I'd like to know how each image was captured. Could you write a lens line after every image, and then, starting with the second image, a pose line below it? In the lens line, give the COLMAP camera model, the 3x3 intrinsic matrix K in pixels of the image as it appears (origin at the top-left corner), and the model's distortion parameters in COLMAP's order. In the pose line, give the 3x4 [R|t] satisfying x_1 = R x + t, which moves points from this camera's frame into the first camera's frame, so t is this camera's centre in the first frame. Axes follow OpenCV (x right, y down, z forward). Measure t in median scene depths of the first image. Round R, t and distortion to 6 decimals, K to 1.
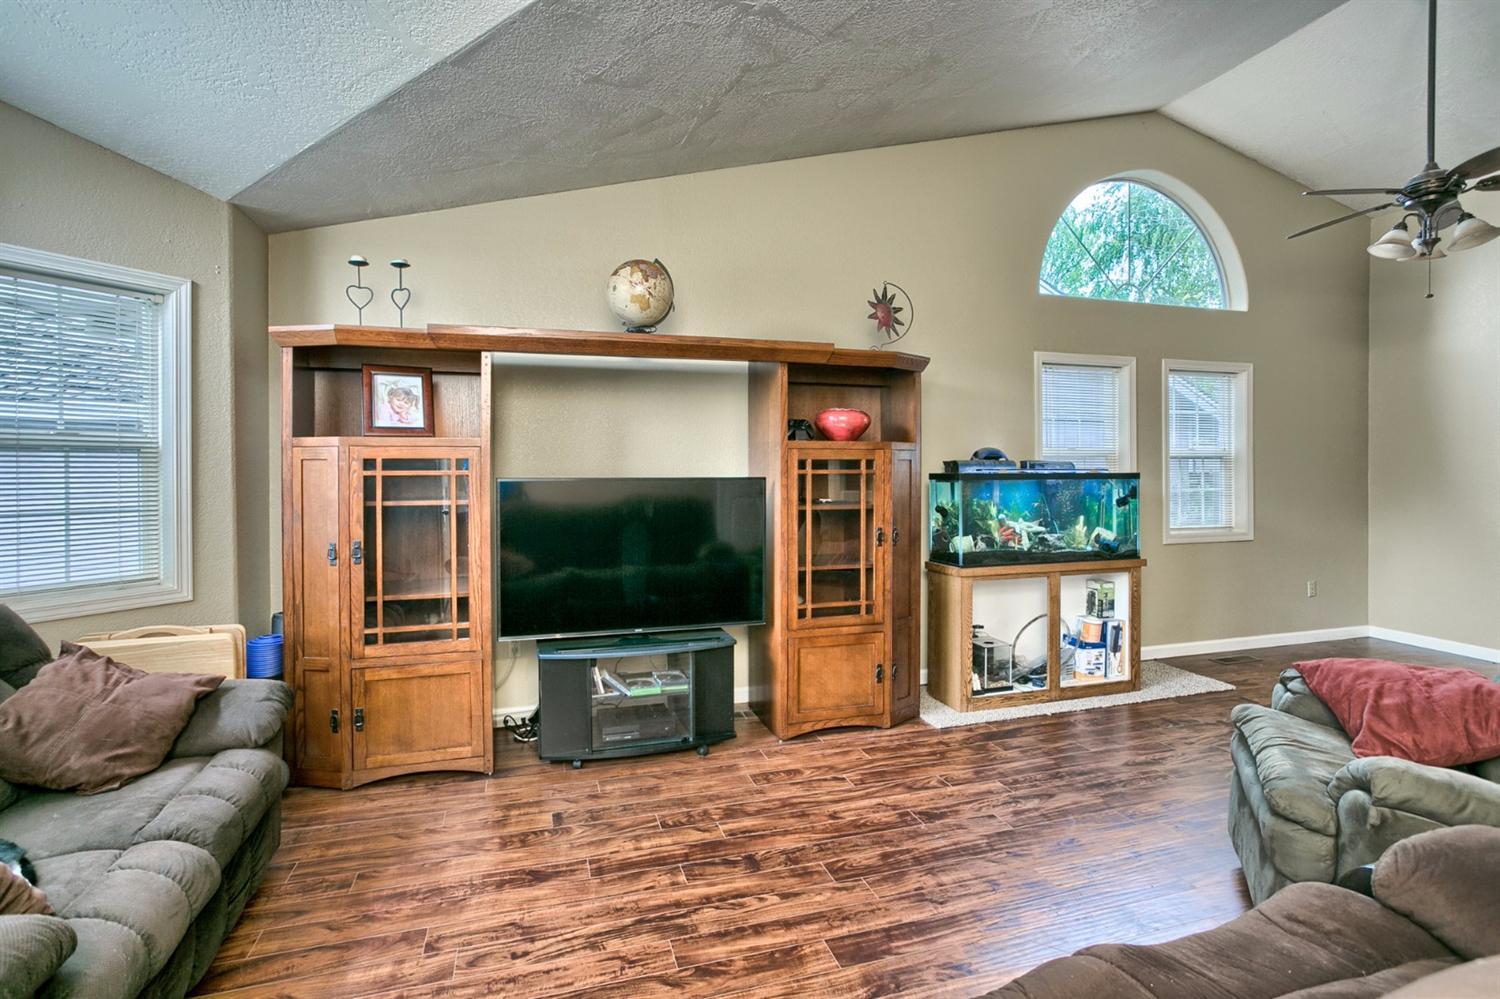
lens RADIAL K [[711.1, 0, 749.4], [0, 711.1, 481.3], [0, 0, 1]] dist [-0.027532, 0.000936]
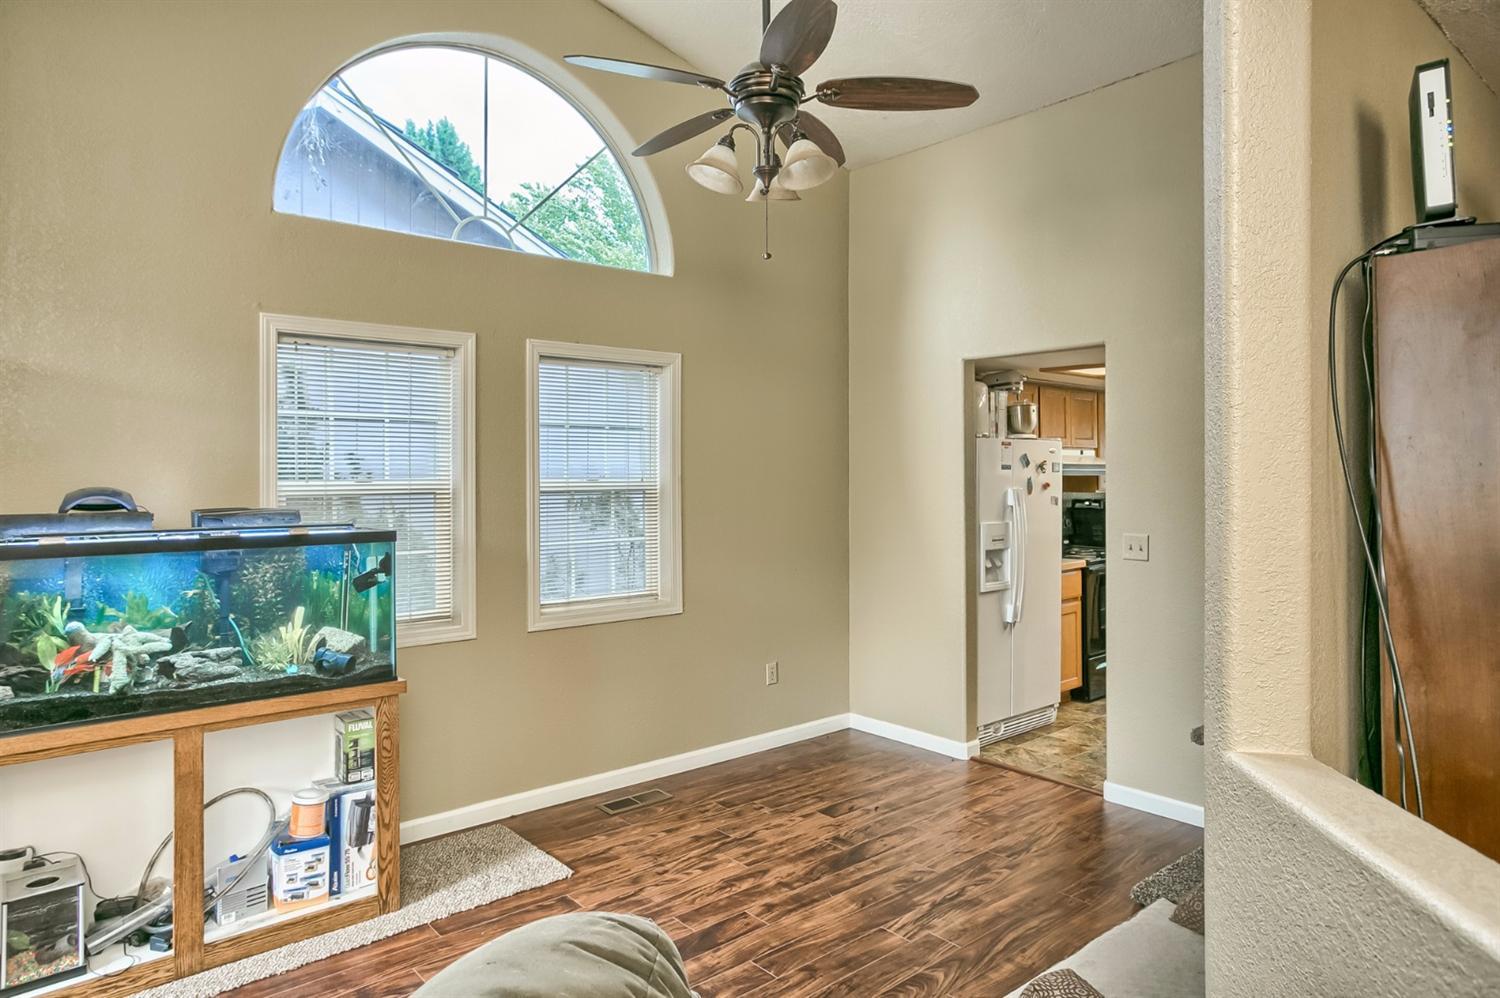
lens RADIAL K [[914.4, 0, 751.5], [0, 914.4, 481.9], [0, 0, 1]] dist [-0.001109, 0.000331]
pose [[0.908418, -0.001388, 0.418062, 0.498992], [0.006405, 0.999923, -0.010599, -0.041141], [-0.418015, 0.012307, 0.908357, 0.196027]]
